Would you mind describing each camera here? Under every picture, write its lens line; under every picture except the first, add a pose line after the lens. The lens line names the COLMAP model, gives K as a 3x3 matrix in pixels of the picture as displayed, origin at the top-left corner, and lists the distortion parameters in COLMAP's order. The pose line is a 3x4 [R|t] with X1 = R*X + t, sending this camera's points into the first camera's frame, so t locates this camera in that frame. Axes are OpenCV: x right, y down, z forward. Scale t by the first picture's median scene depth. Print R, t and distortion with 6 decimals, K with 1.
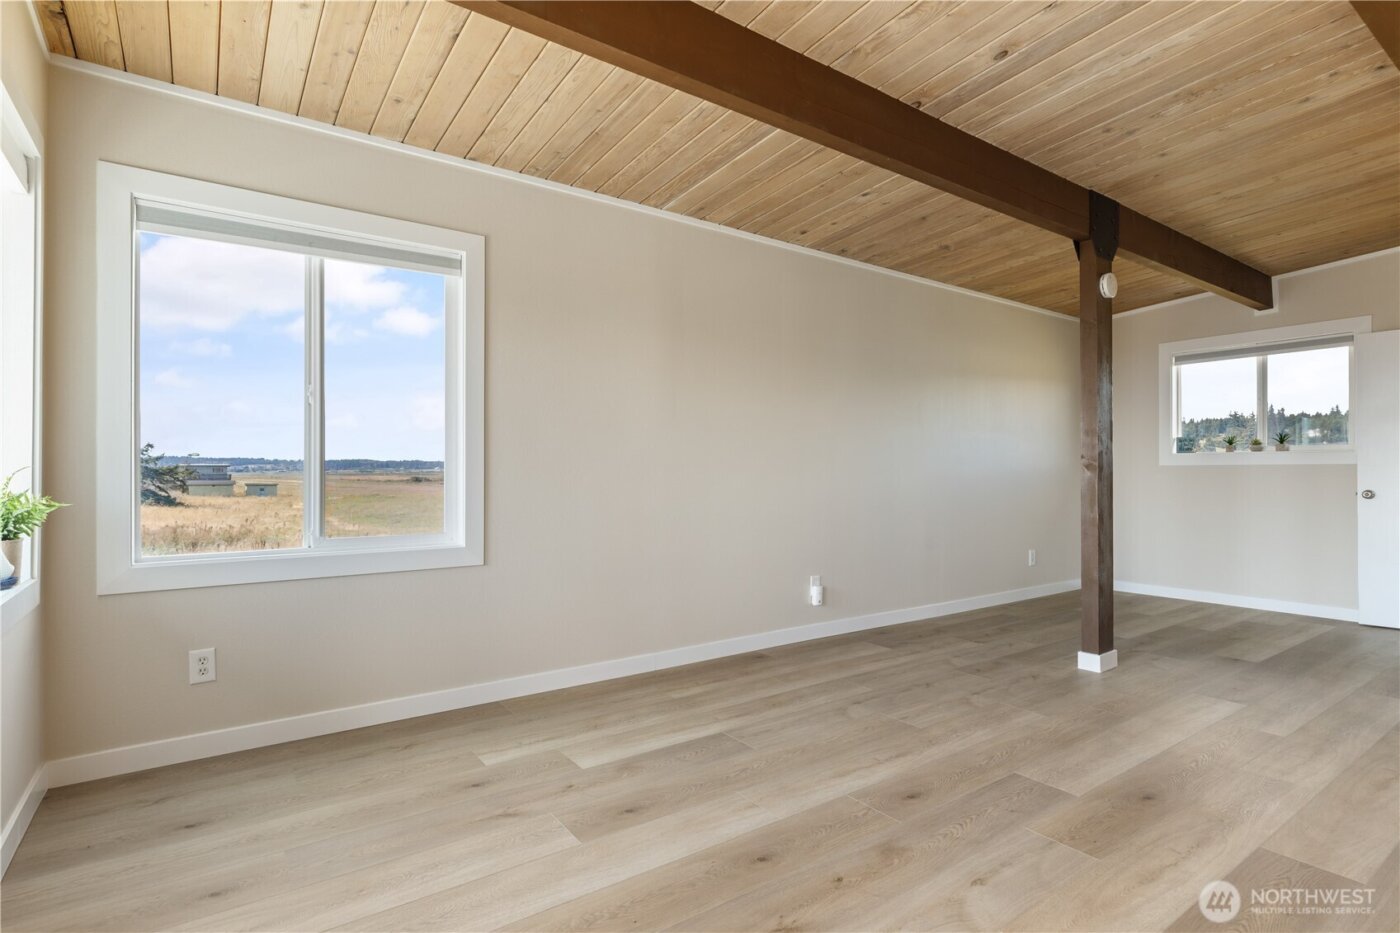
lens RADIAL K [[690.2, 0, 695.9], [0, 690.2, 467.5], [0, 0, 1]] dist [-0.002270, -0.001211]
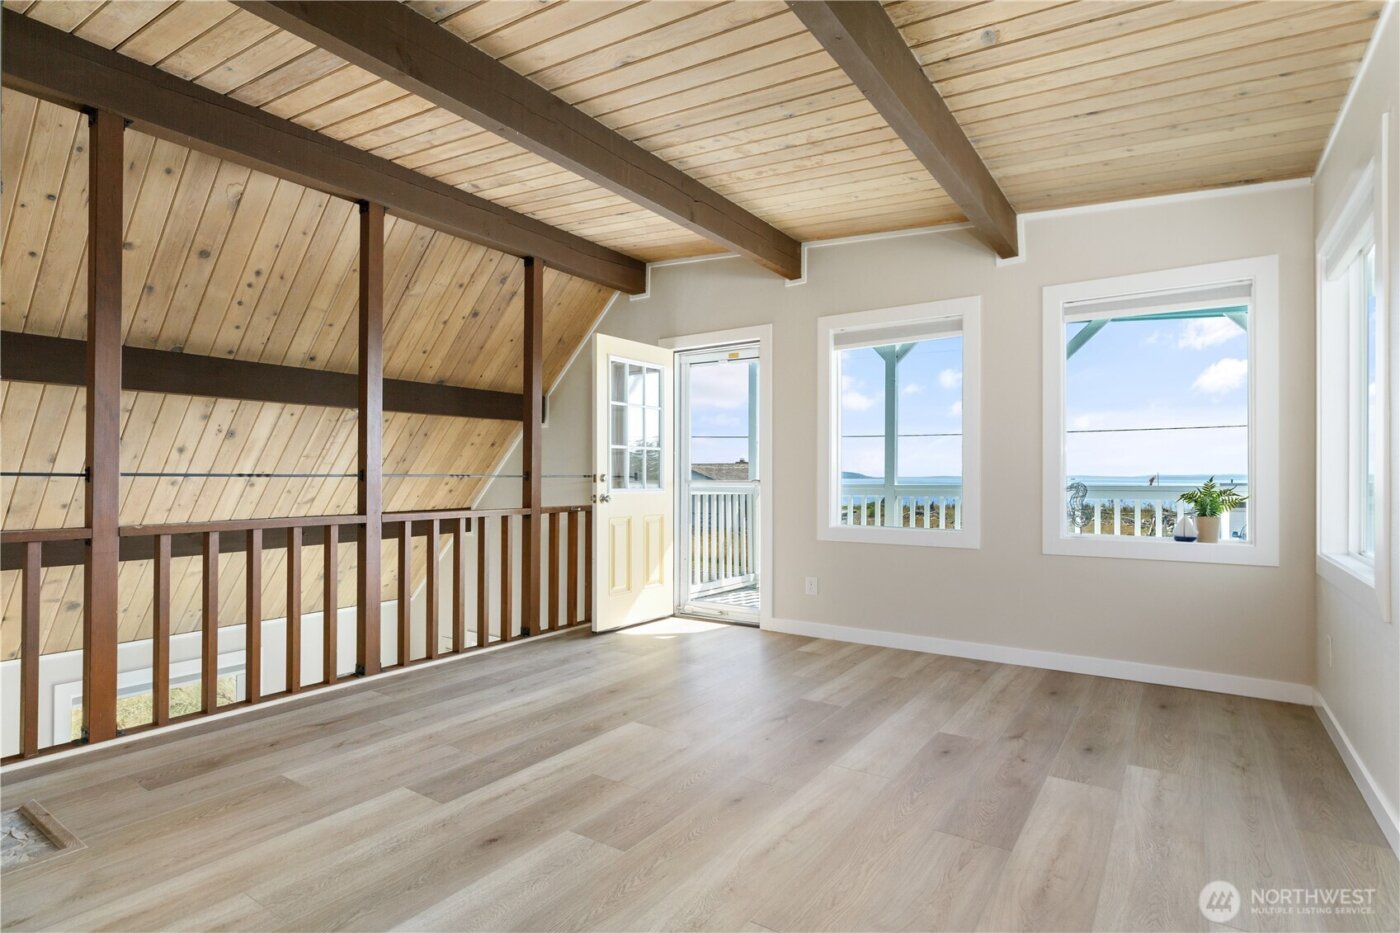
lens RADIAL K [[774.4, 0, 700.0], [0, 774.4, 469.0], [0, 0, 1]] dist [-0.015690, -0.000235]
pose [[-0.936142, -0.006093, -0.351570, 0.717241], [-0.001691, 0.999916, -0.012826, 0.012671], [0.351619, -0.011413, -0.936074, 1.921789]]
